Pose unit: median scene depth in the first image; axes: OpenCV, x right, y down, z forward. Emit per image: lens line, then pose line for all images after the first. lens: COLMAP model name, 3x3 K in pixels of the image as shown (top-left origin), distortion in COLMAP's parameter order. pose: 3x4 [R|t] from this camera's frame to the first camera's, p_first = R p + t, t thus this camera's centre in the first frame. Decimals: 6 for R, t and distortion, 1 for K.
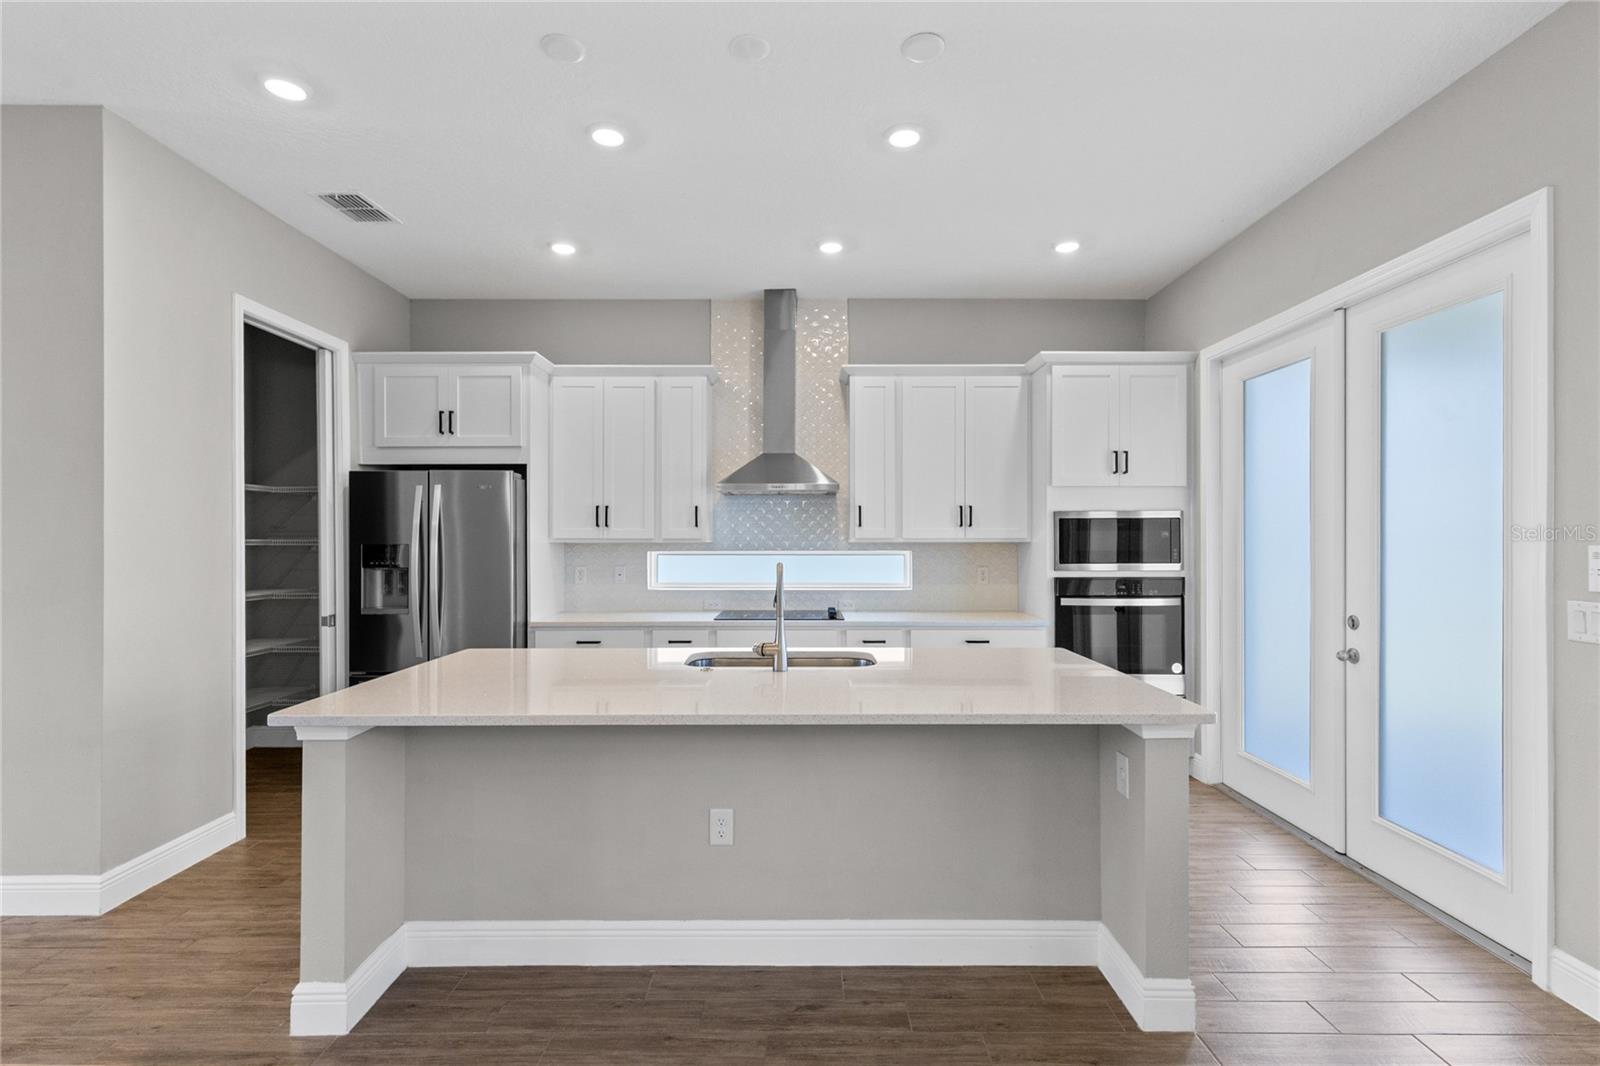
lens RADIAL K [[732.7, 0, 803.1], [0, 732.7, 537.2], [0, 0, 1]] dist [0.004072, -0.000259]
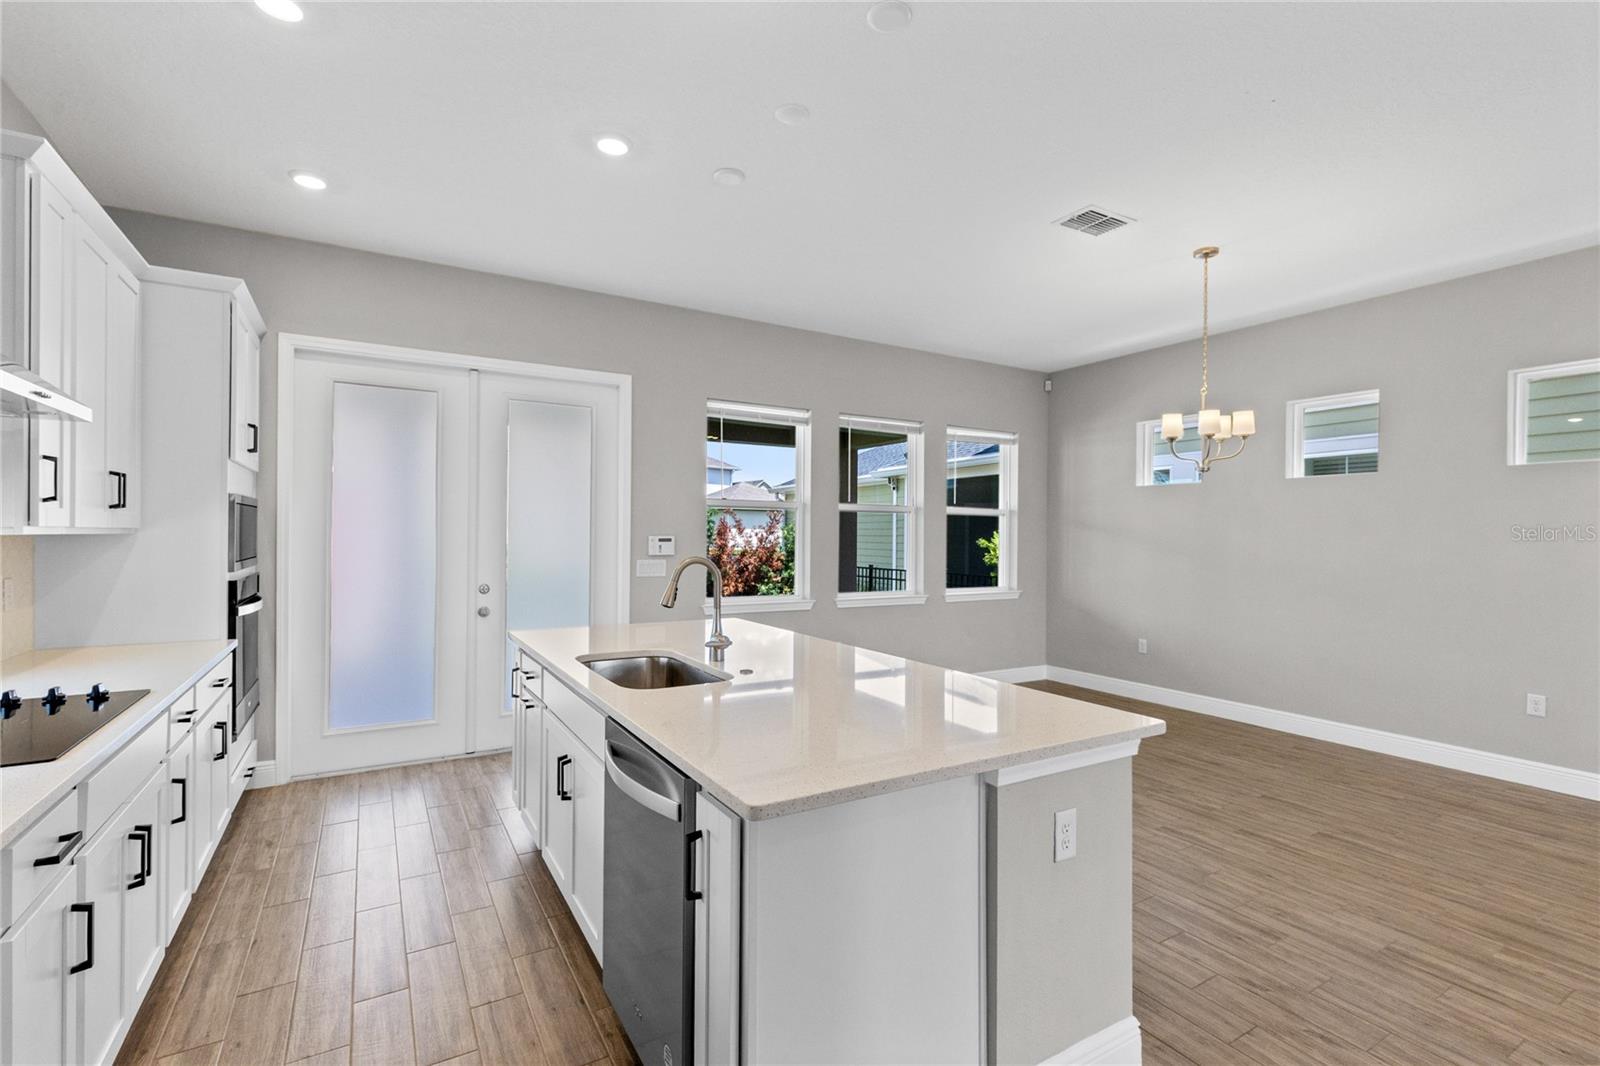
lens RADIAL K [[727.6, 0, 801.8], [0, 727.6, 533.5], [0, 0, 1]] dist [0.005693, 0.000270]
pose [[-0.510463, -0.003031, 0.859895, -0.607535], [-0.010020, 0.999947, -0.002423, 0.001995], [-0.859842, -0.009853, -0.510466, 0.884611]]
